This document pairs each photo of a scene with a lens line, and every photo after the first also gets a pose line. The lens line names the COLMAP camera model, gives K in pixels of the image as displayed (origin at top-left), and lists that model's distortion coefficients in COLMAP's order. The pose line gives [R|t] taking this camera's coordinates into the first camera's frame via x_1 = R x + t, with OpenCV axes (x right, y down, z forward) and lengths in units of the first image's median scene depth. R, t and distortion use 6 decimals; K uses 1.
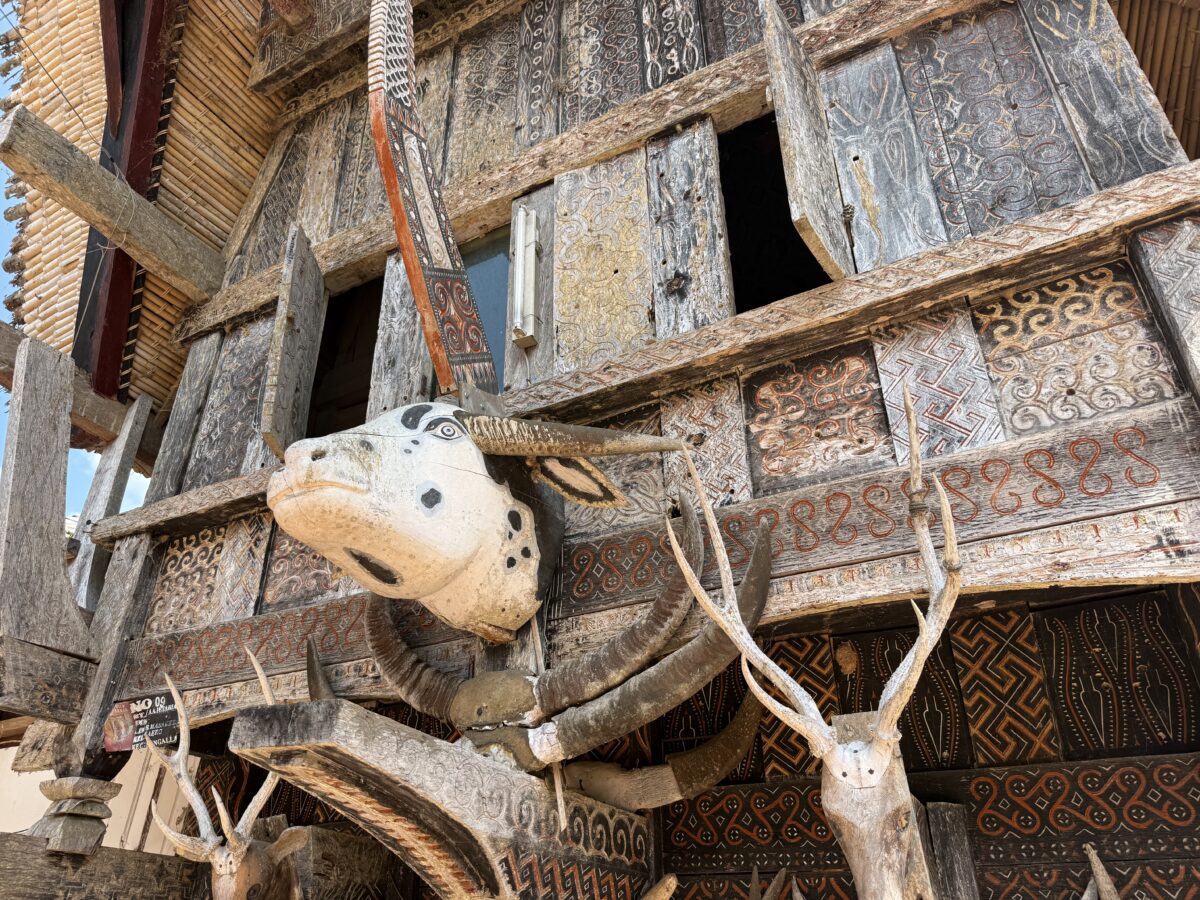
lens RADIAL K [[877.5, 0, 602.2], [0, 877.5, 444.4], [0, 0, 1]] dist [0.039308, -0.044092]
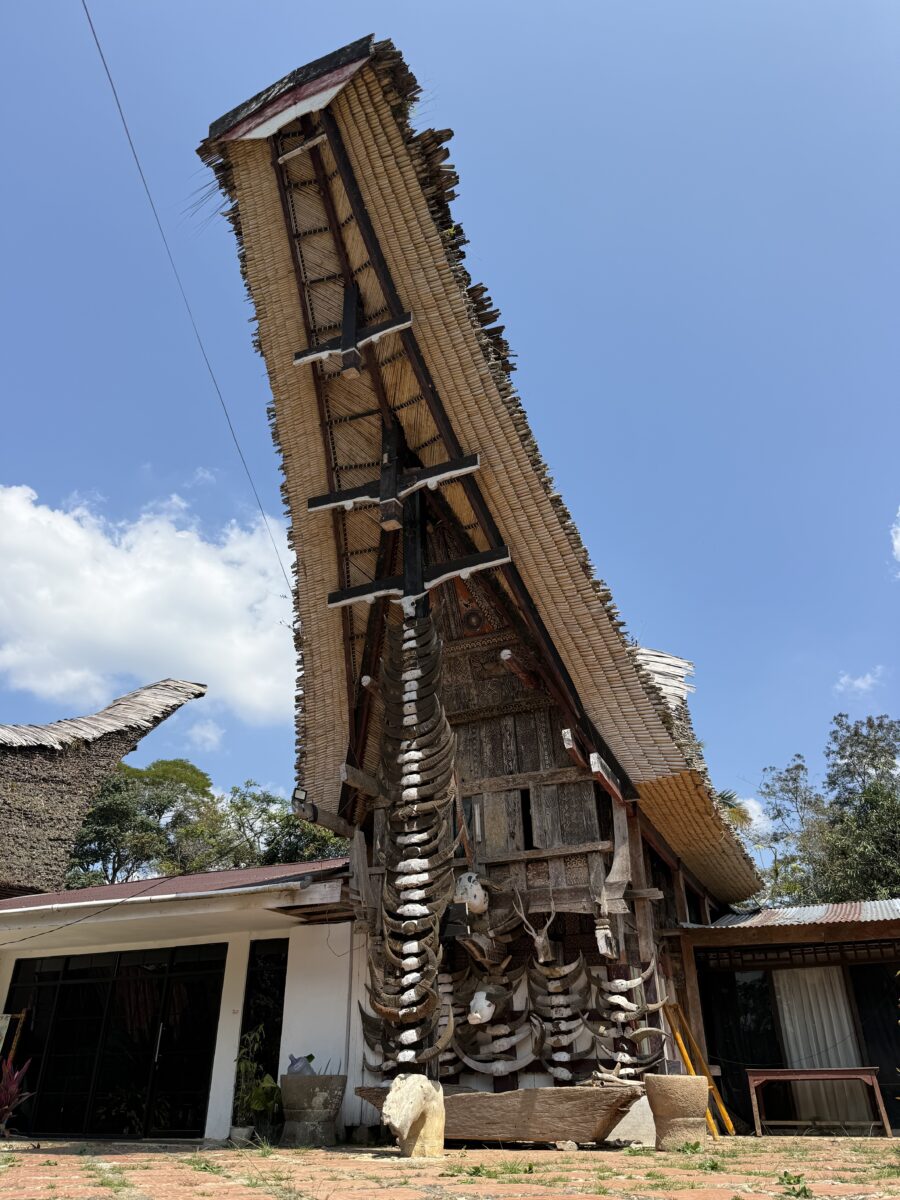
lens RADIAL K [[894.9, 0, 454.0], [0, 894.9, 583.9], [0, 0, 1]] dist [0.166762, -0.300533]
pose [[0.997352, 0.012596, 0.071621, -0.724359], [-0.016972, 0.998004, 0.060821, -2.203551], [-0.070712, -0.061875, 0.995576, -4.580586]]
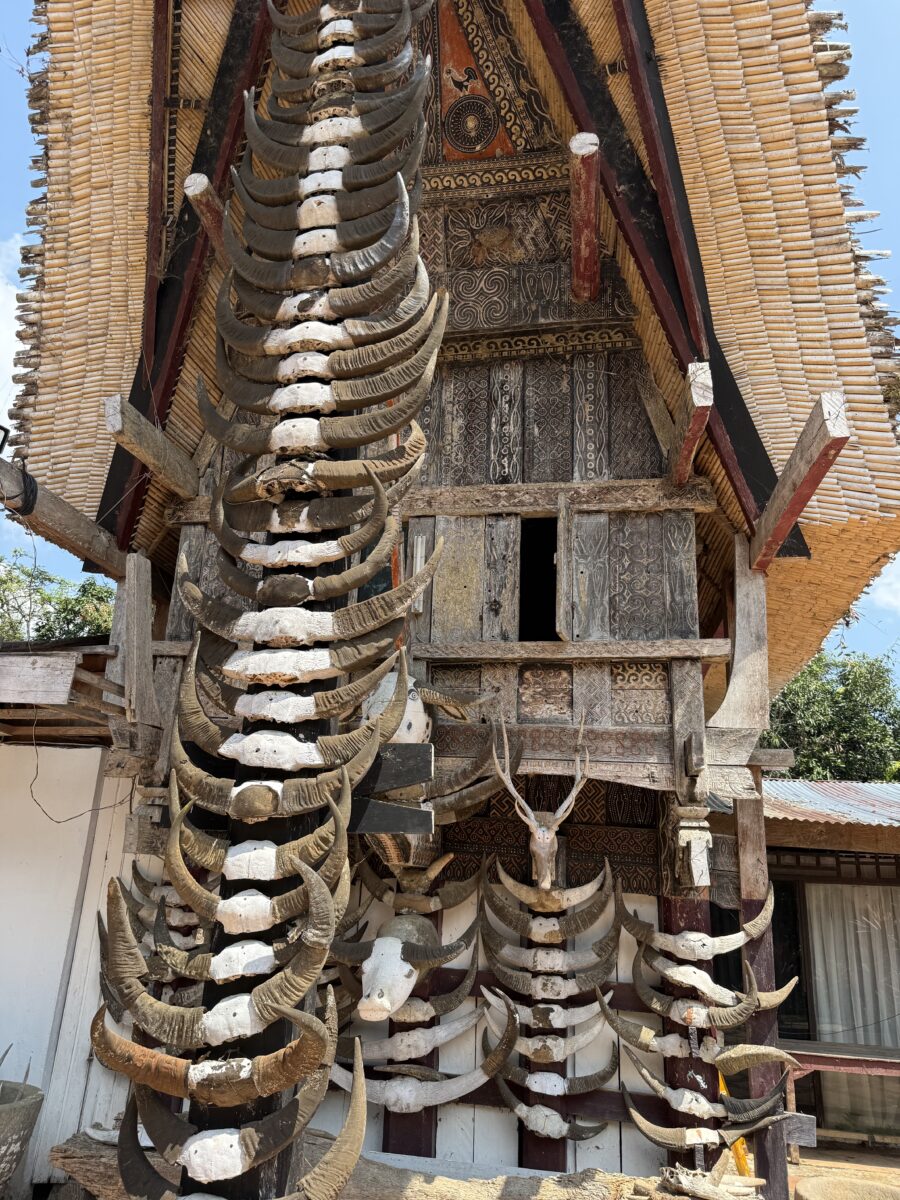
lens RADIAL K [[894.9, 0, 454.0], [0, 894.9, 583.9], [0, 0, 1]] dist [0.166762, -0.300533]
pose [[0.953972, 0.134113, 0.268237, -0.731596], [-0.194661, 0.957316, 0.213666, -0.819711], [-0.228132, -0.256047, 0.939359, -1.258915]]
